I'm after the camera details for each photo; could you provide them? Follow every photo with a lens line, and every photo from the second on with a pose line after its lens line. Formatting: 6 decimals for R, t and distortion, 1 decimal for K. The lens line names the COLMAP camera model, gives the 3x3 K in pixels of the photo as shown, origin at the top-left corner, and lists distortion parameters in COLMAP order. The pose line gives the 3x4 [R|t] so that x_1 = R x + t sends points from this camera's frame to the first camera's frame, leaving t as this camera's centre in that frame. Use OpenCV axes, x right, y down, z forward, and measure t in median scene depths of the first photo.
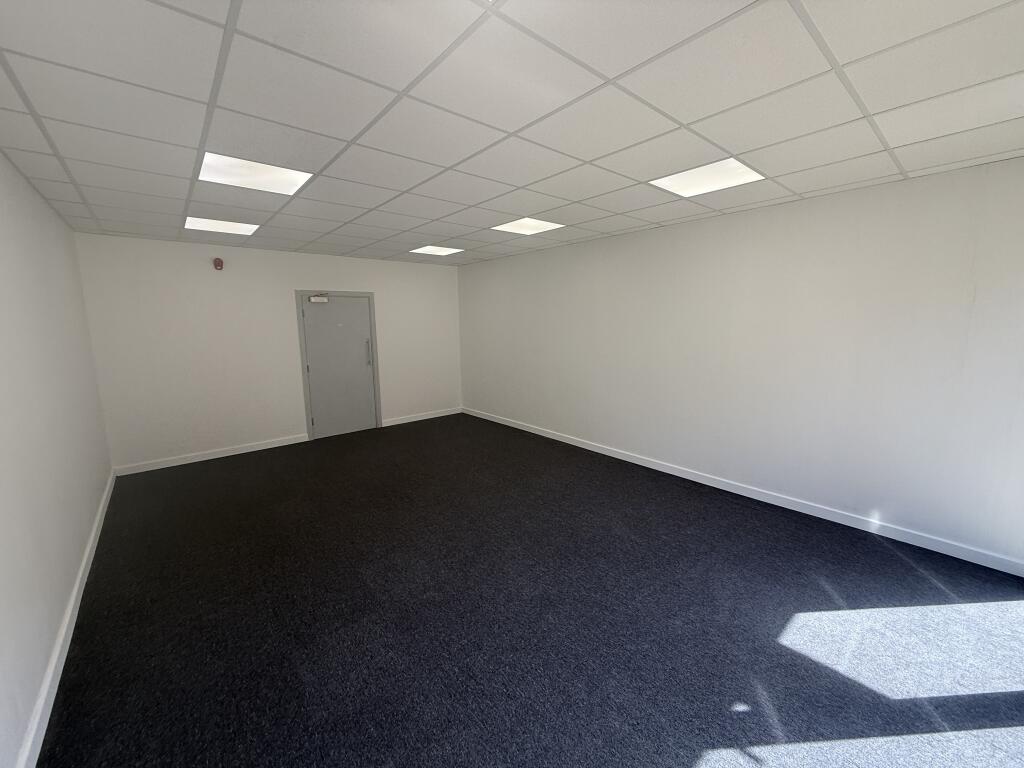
lens RADIAL K [[406.2, 0, 511.2], [0, 406.2, 376.5], [0, 0, 1]] dist [0.013597, 0.000947]
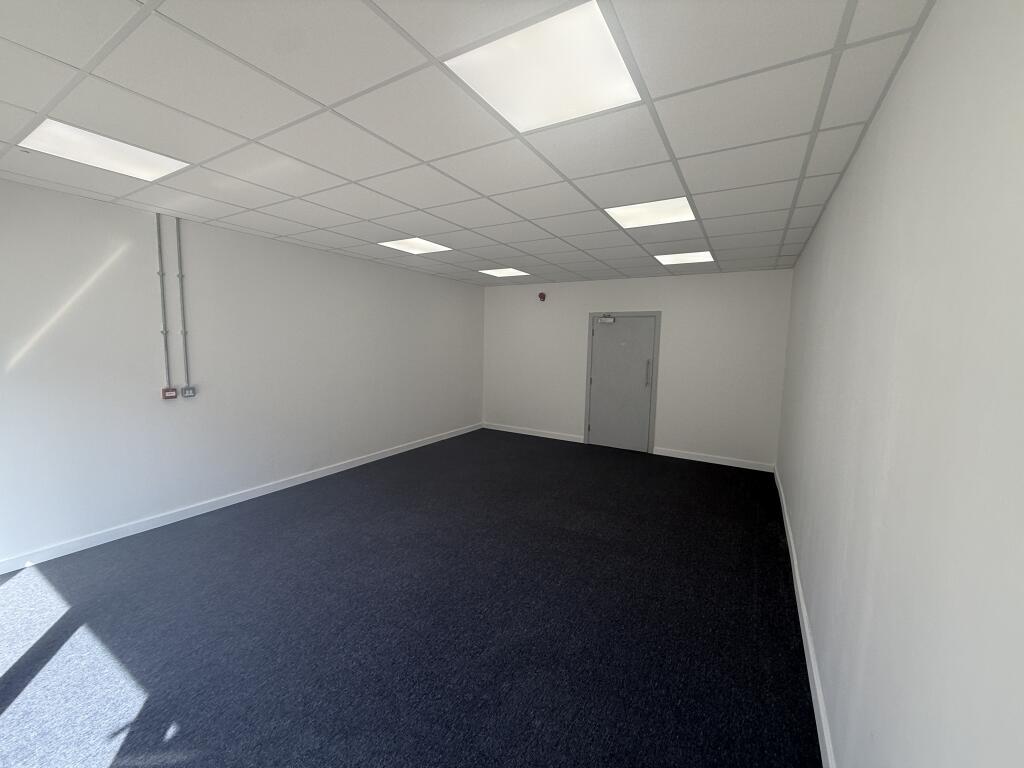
lens RADIAL K [[406.2, 0, 510.8], [0, 406.2, 388.2], [0, 0, 1]] dist [0.013597, 0.000947]
pose [[0.316872, 0.133021, -0.939094, 0.504511], [-0.155795, 0.983968, 0.086809, -0.063510], [0.935585, 0.118799, 0.332516, 0.413428]]
